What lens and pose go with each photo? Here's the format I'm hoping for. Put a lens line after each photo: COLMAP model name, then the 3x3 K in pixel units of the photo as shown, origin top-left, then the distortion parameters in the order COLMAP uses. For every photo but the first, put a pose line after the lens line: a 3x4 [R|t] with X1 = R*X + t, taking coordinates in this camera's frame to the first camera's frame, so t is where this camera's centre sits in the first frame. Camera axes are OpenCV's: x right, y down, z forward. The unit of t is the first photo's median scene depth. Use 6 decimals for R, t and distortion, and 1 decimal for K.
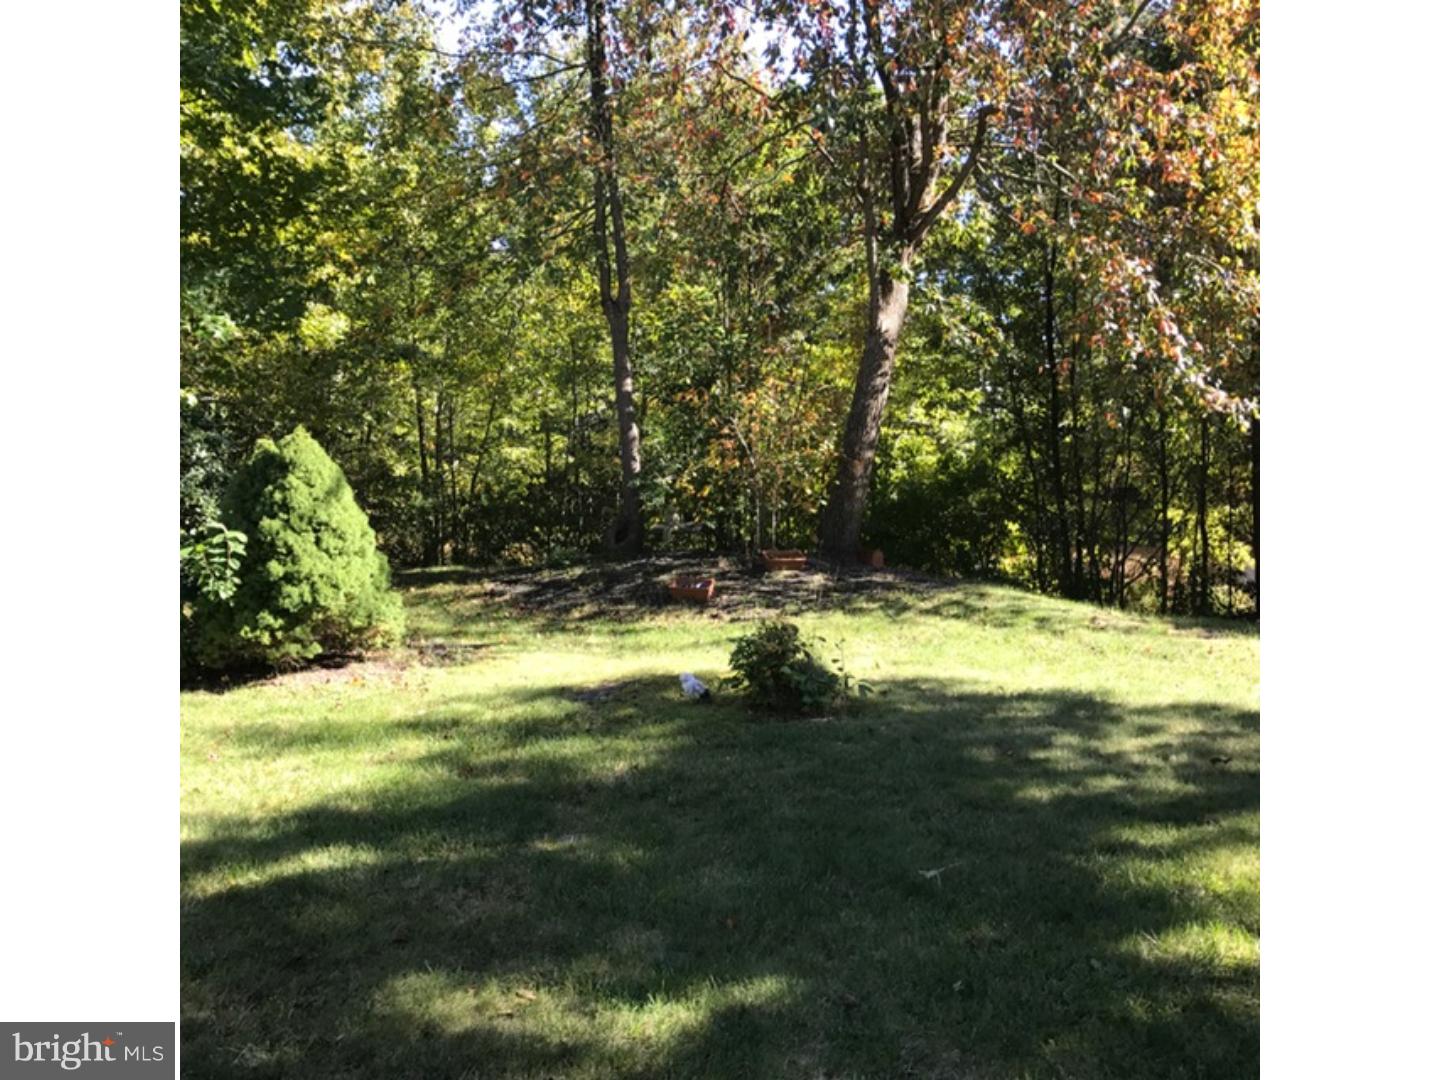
lens RADIAL K [[1175.4, 0, 720.0], [0, 1175.4, 540.0], [0, 0, 1]] dist [-0.003902, -0.002284]
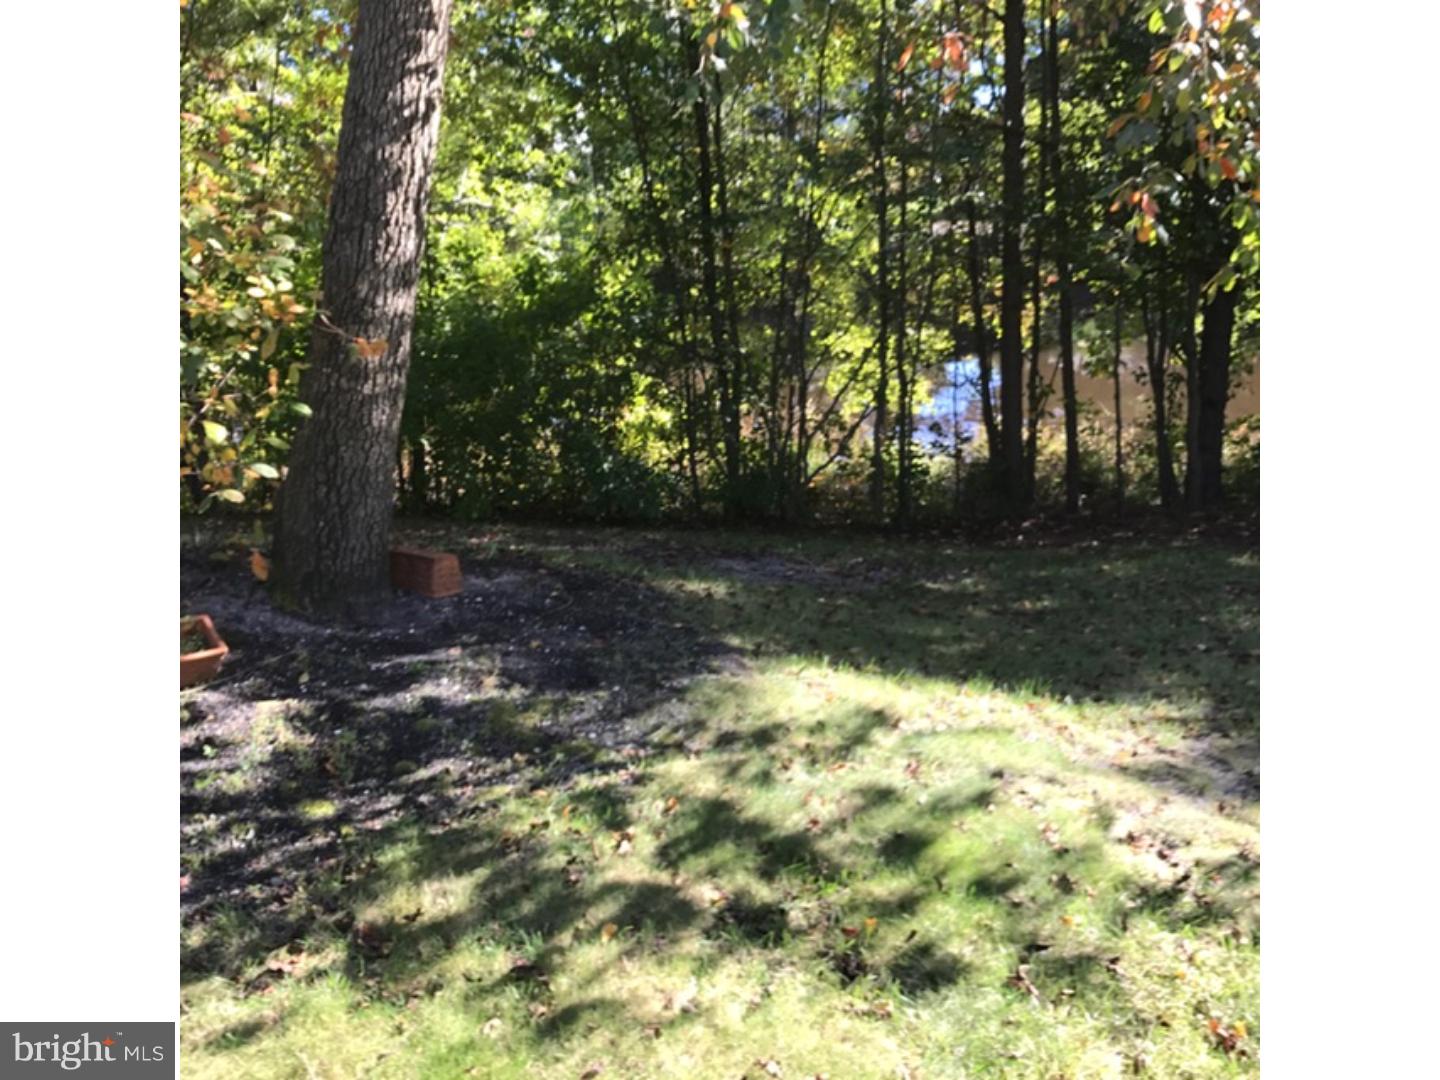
lens RADIAL K [[1175.4, 0, 720.0], [0, 1175.4, 540.0], [0, 0, 1]] dist [-0.003902, -0.002284]
pose [[0.926698, -0.089489, 0.364997, 0.046243], [0.021886, 0.982437, 0.185305, -0.038250], [-0.375170, -0.163734, 0.912381, 0.361304]]
